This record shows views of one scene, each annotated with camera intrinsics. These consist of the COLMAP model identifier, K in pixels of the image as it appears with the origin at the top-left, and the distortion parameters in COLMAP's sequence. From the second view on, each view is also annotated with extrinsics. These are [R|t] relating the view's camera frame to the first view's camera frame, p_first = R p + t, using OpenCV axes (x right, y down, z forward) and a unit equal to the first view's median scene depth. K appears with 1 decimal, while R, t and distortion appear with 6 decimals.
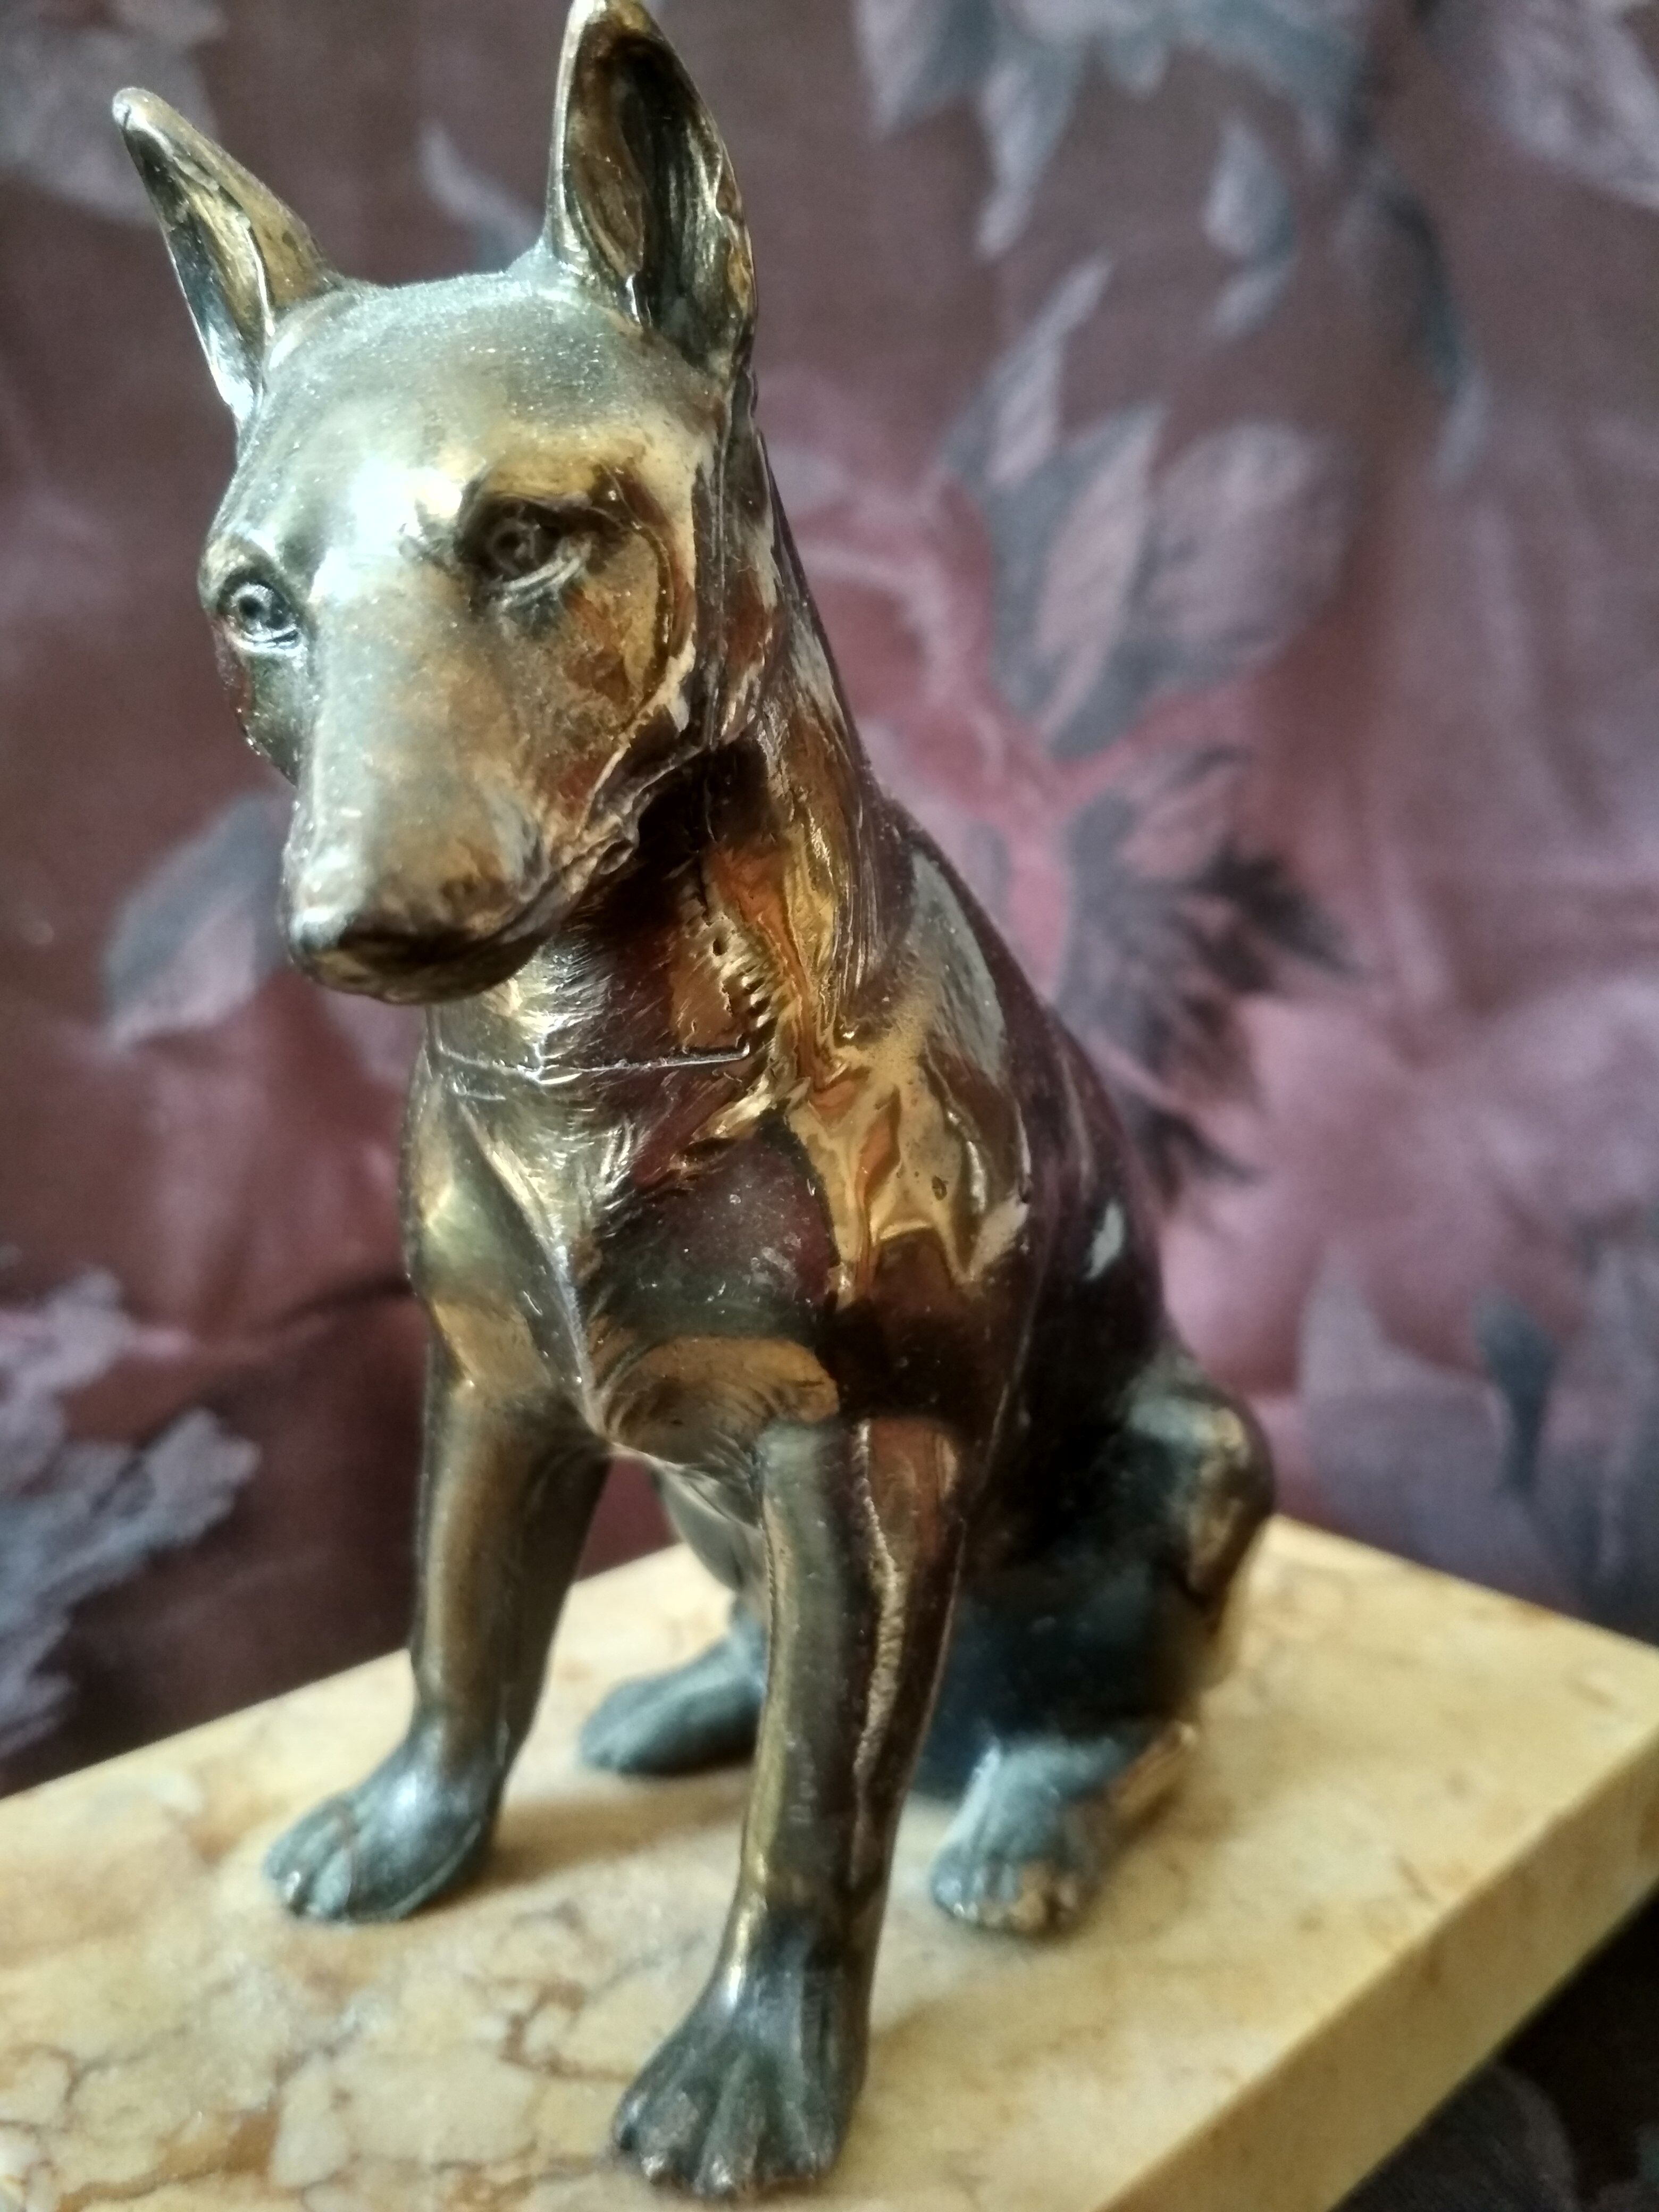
lens RADIAL K [[1999.2, 0, 865.2], [0, 1999.2, 1075.6], [0, 0, 1]] dist [0.045812, -0.167350]
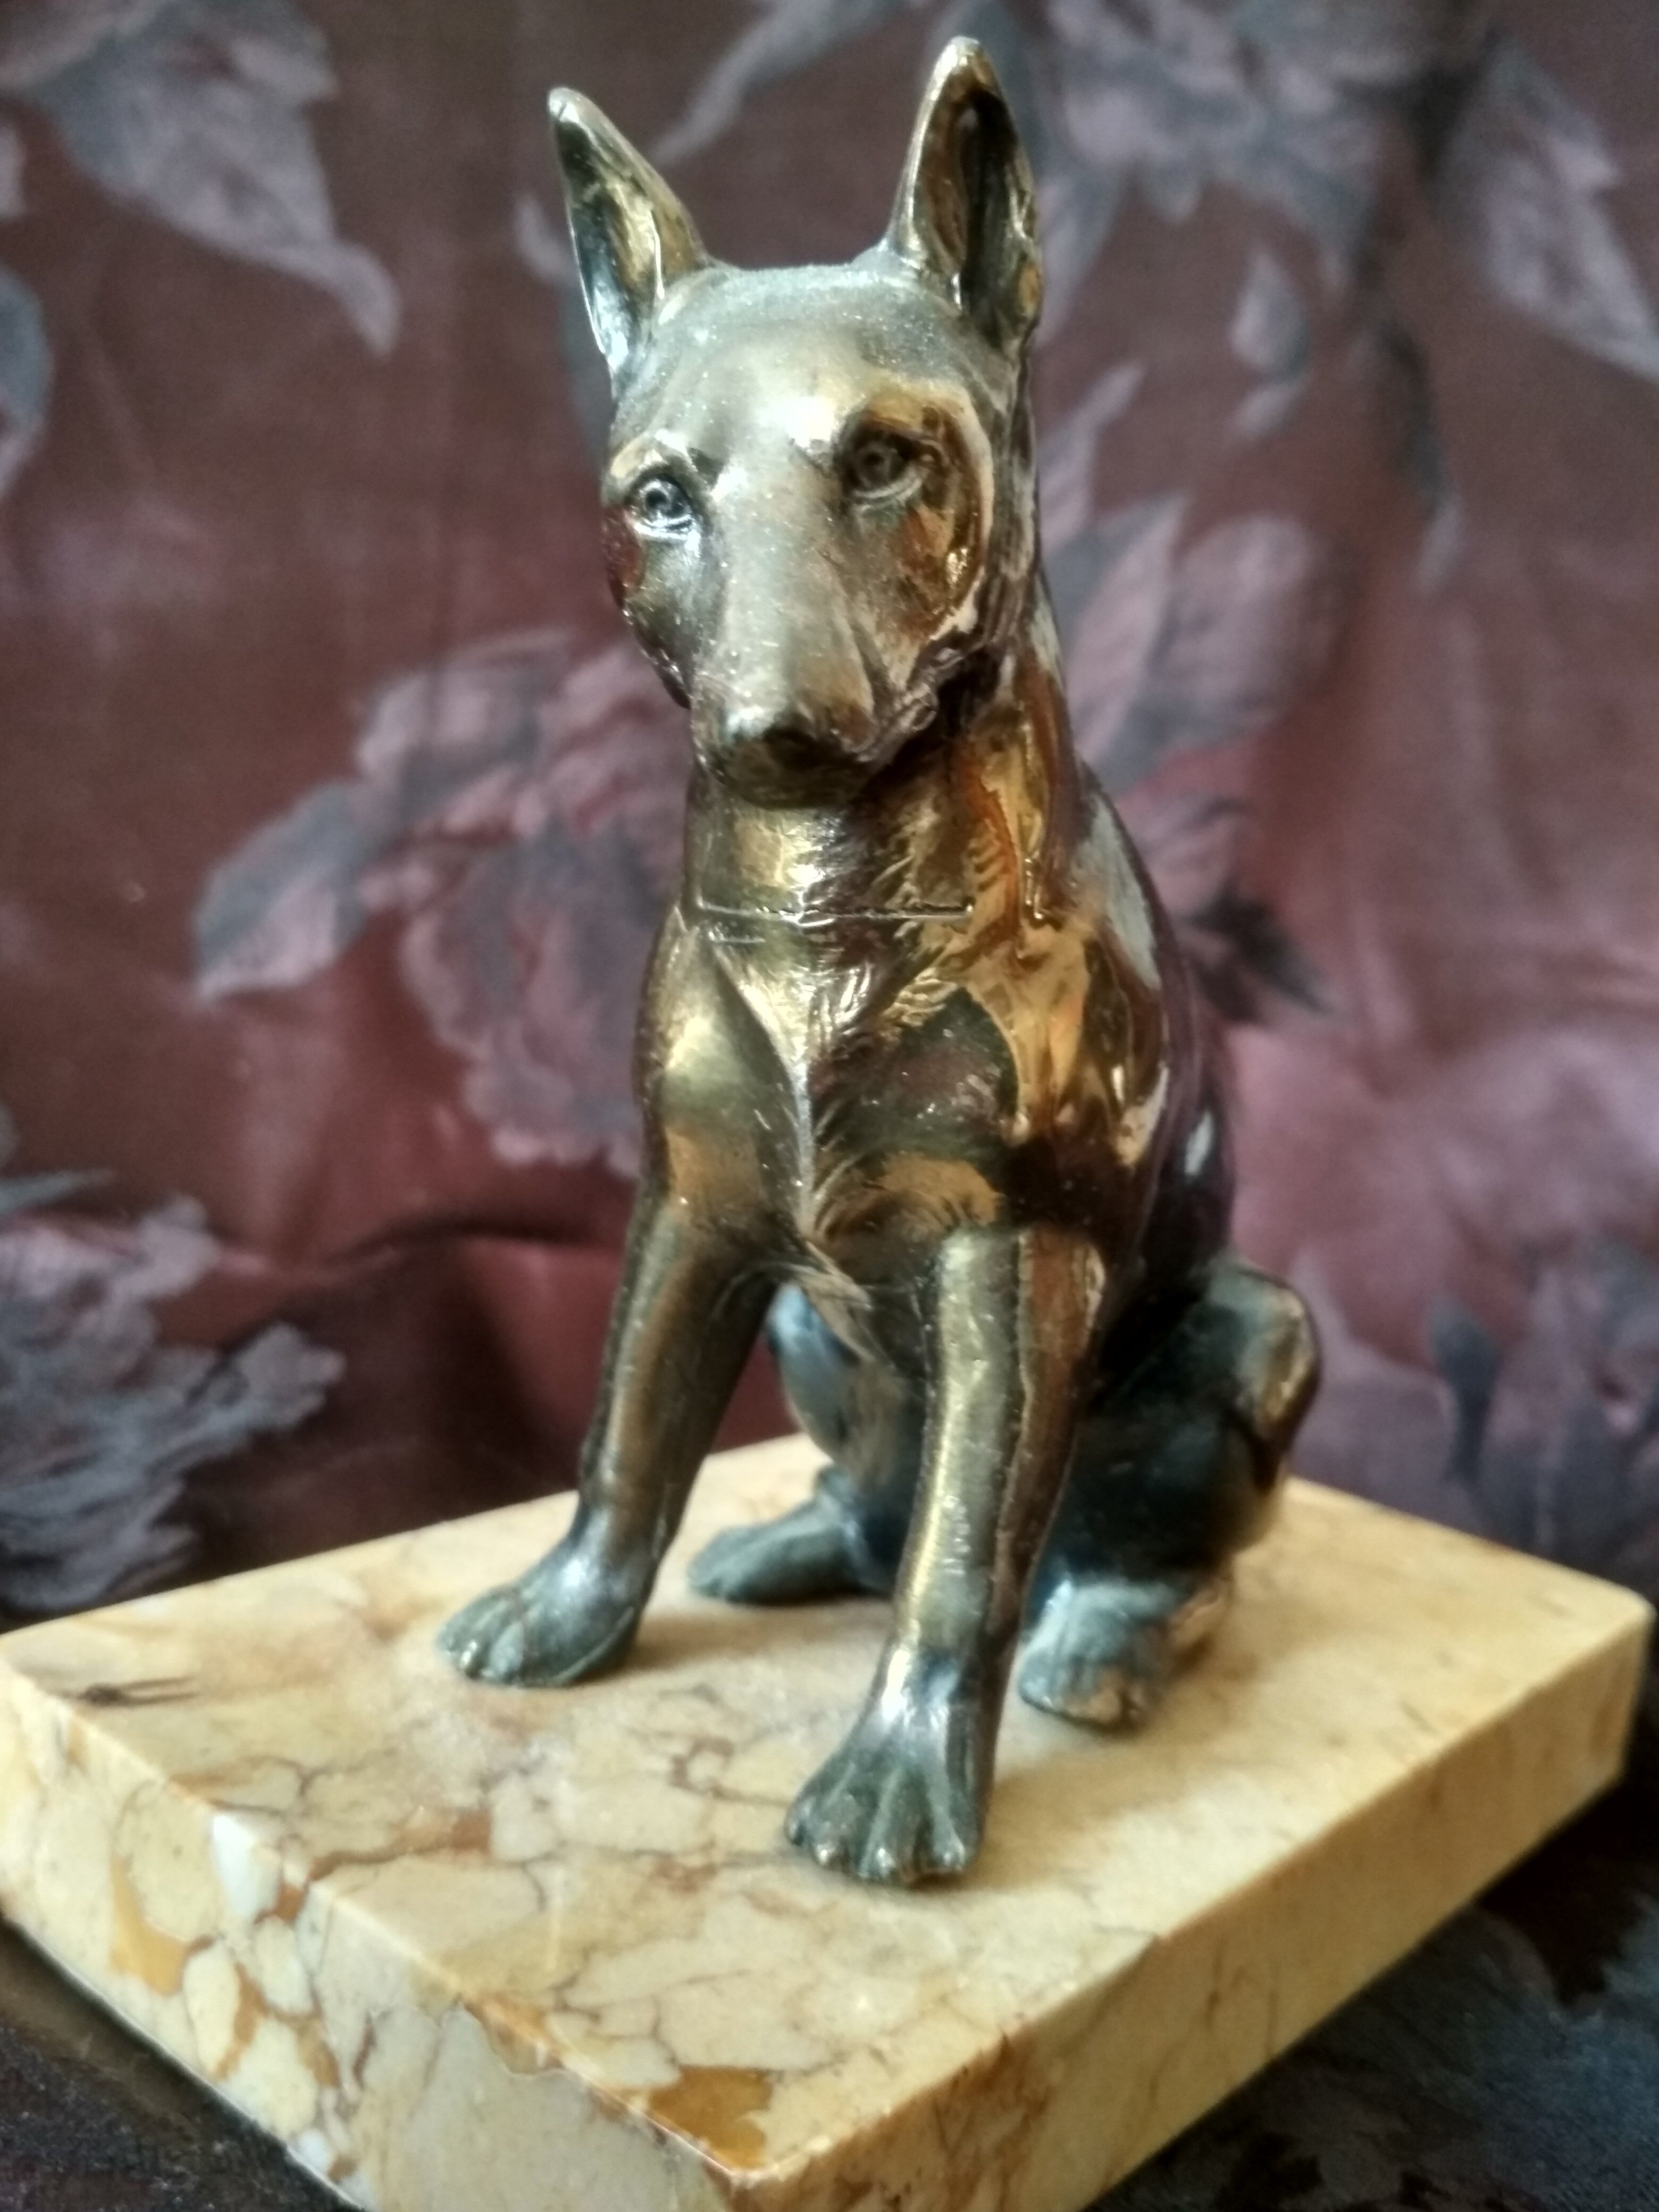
lens RADIAL K [[1999.2, 0, 834.5], [0, 1999.2, 1095.3], [0, 0, 1]] dist [0.045812, -0.167350]
pose [[0.996744, 0.063561, 0.049609, -0.150775], [-0.060890, 0.996704, -0.053606, 0.132158], [-0.052853, 0.050410, 0.997329, -0.163818]]
